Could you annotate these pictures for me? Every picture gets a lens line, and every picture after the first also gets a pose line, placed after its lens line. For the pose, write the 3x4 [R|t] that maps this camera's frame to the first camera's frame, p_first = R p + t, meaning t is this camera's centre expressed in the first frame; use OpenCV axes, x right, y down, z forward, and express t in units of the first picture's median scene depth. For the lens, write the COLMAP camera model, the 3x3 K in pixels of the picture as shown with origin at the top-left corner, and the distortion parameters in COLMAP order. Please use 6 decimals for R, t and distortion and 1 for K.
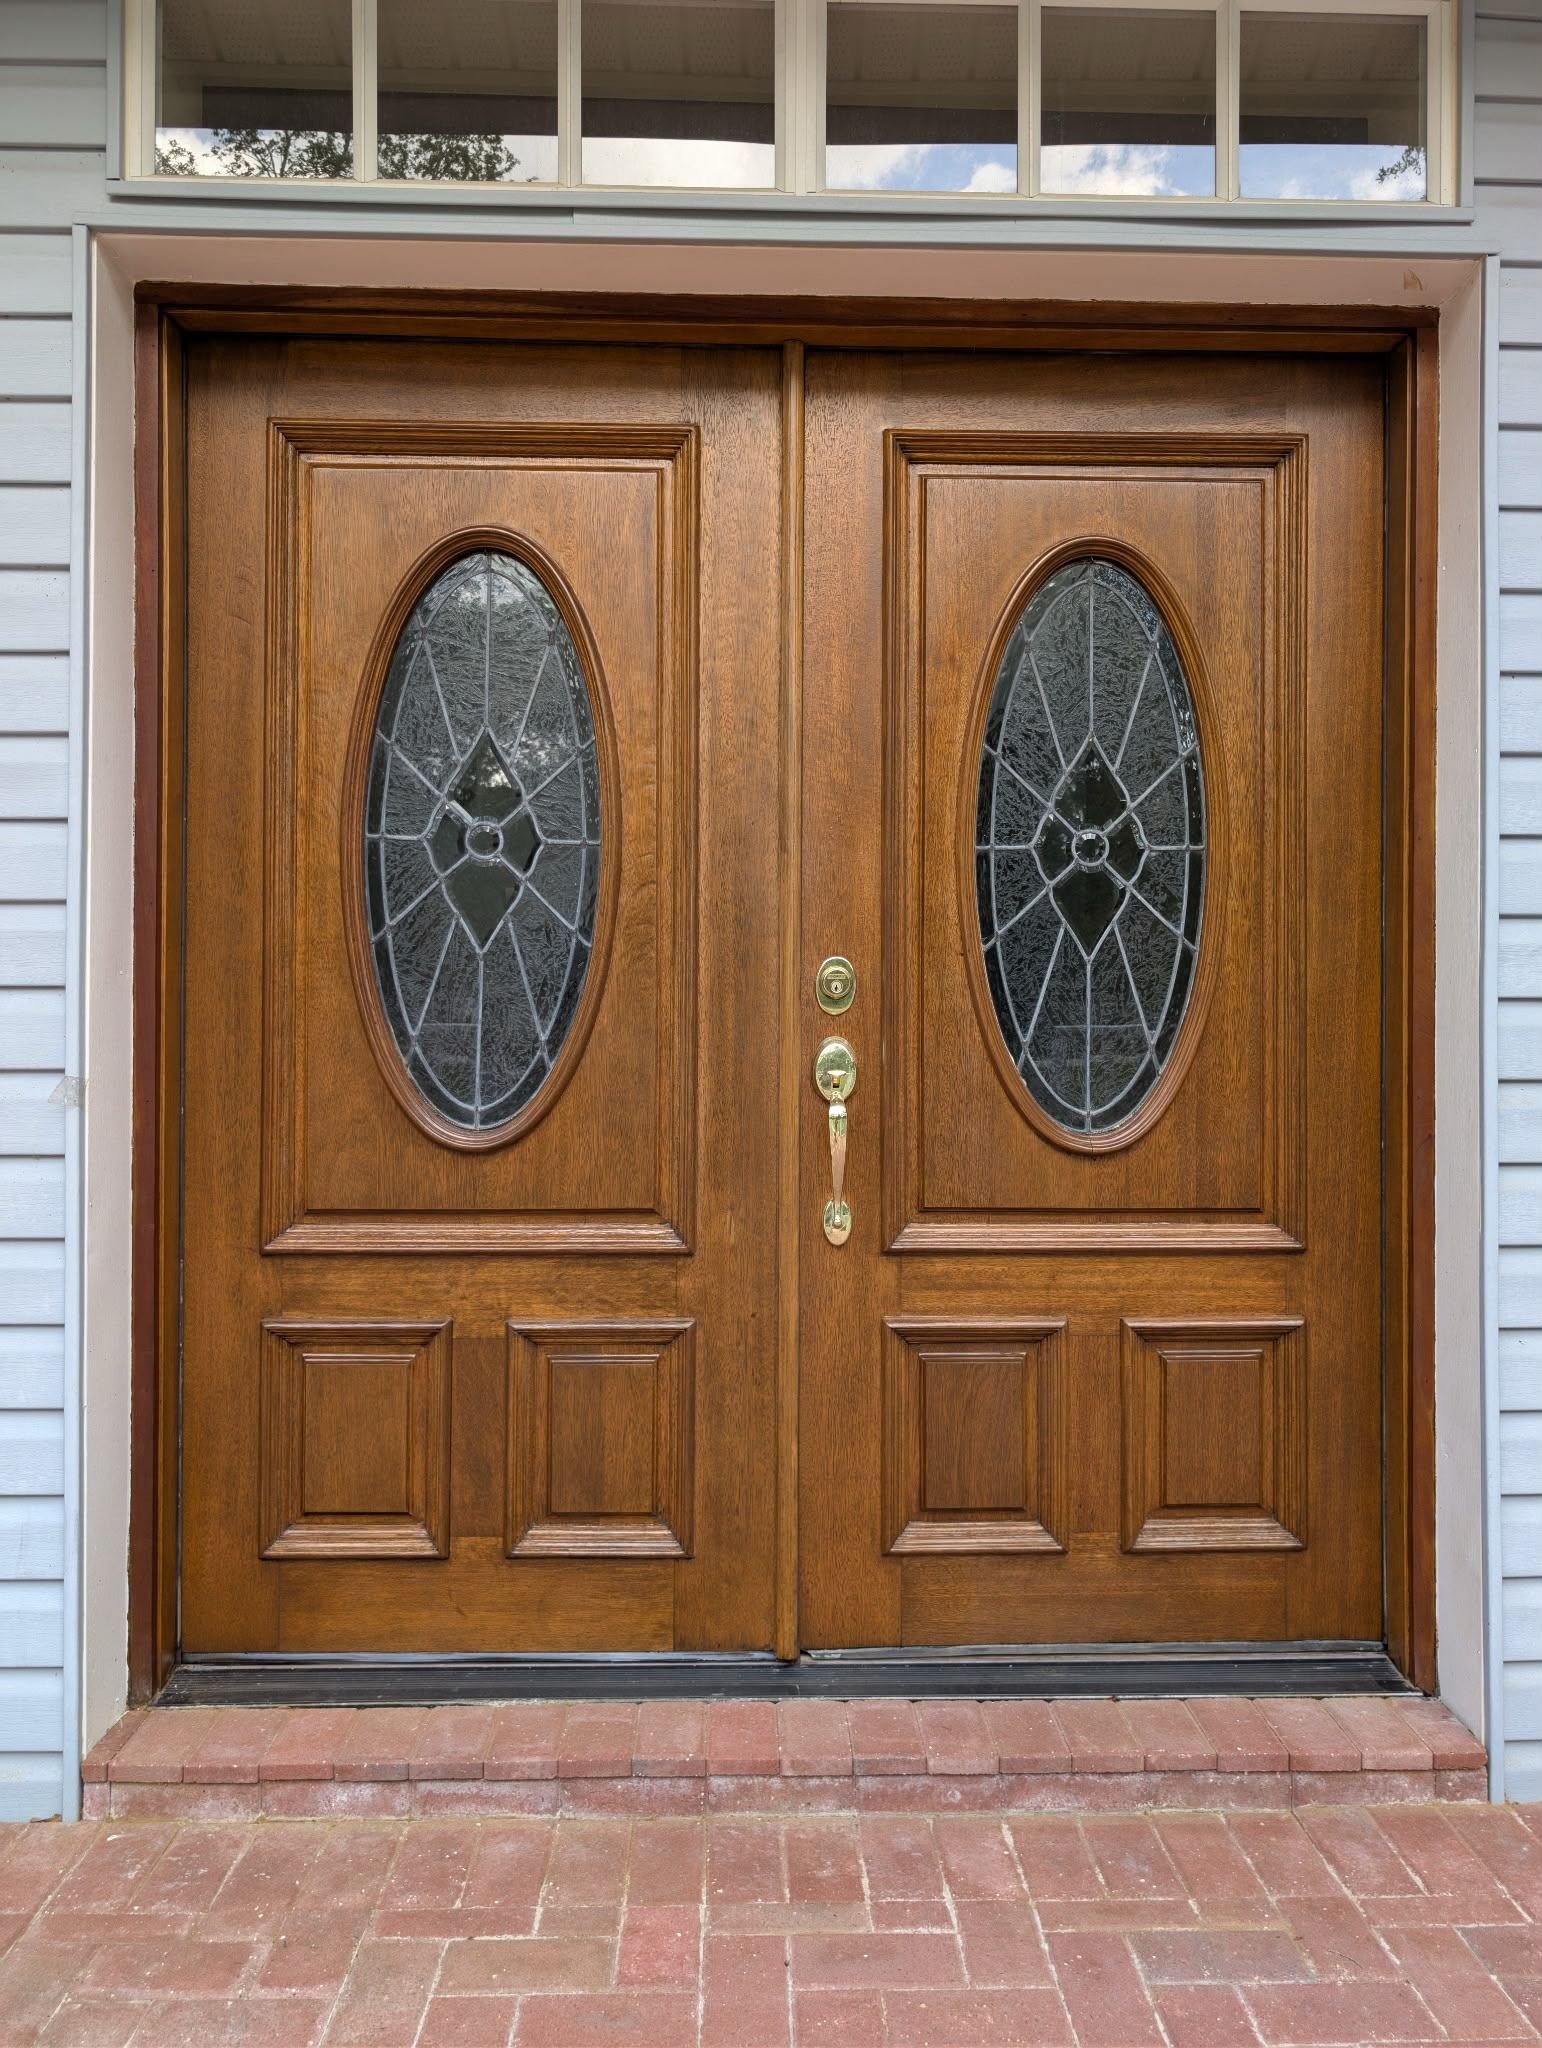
lens RADIAL K [[1553.1, 0, 782.2], [0, 1553.1, 1033.1], [0, 0, 1]] dist [-0.004269, 0.000562]
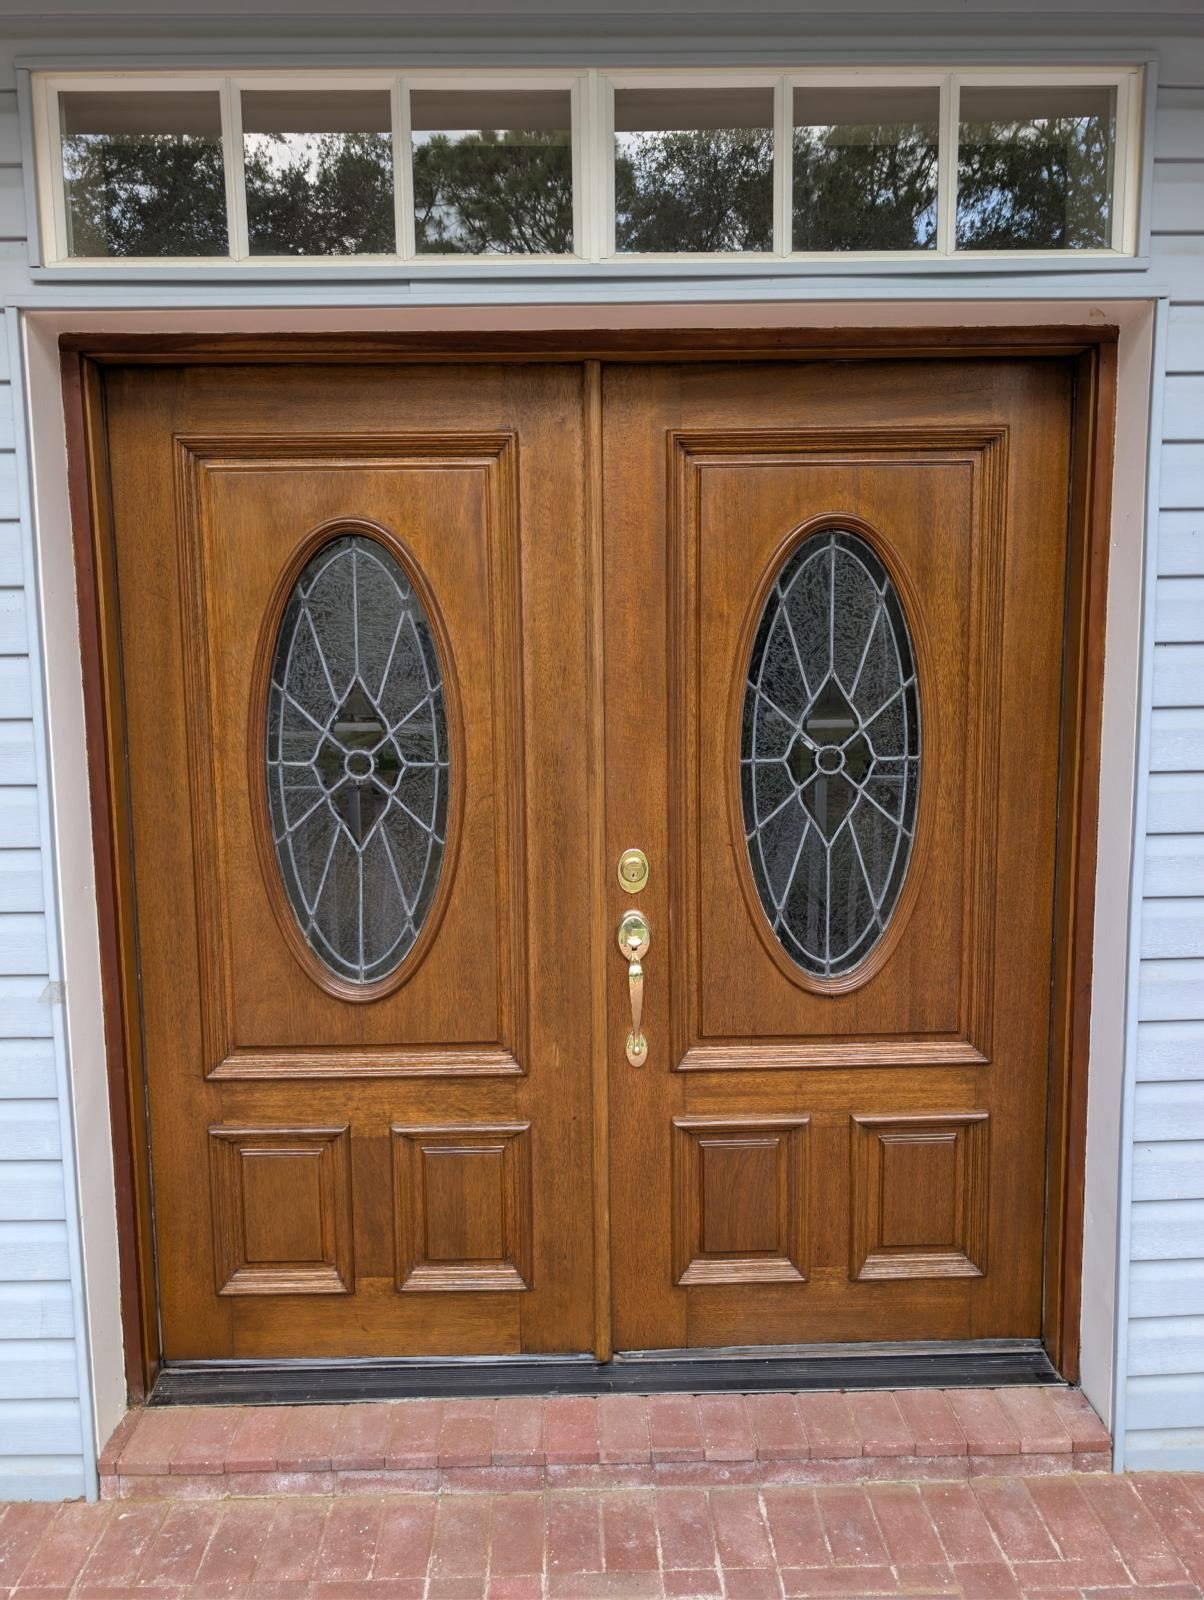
lens RADIAL K [[1213.3, 0, 590.5], [0, 1213.3, 795.4], [0, 0, 1]] dist [-0.004269, 0.000562]
pose [[0.999795, -0.015218, -0.013337, 0.013504], [0.016766, 0.992032, 0.124865, -0.225164], [0.011331, -0.125063, 0.992084, -0.000019]]
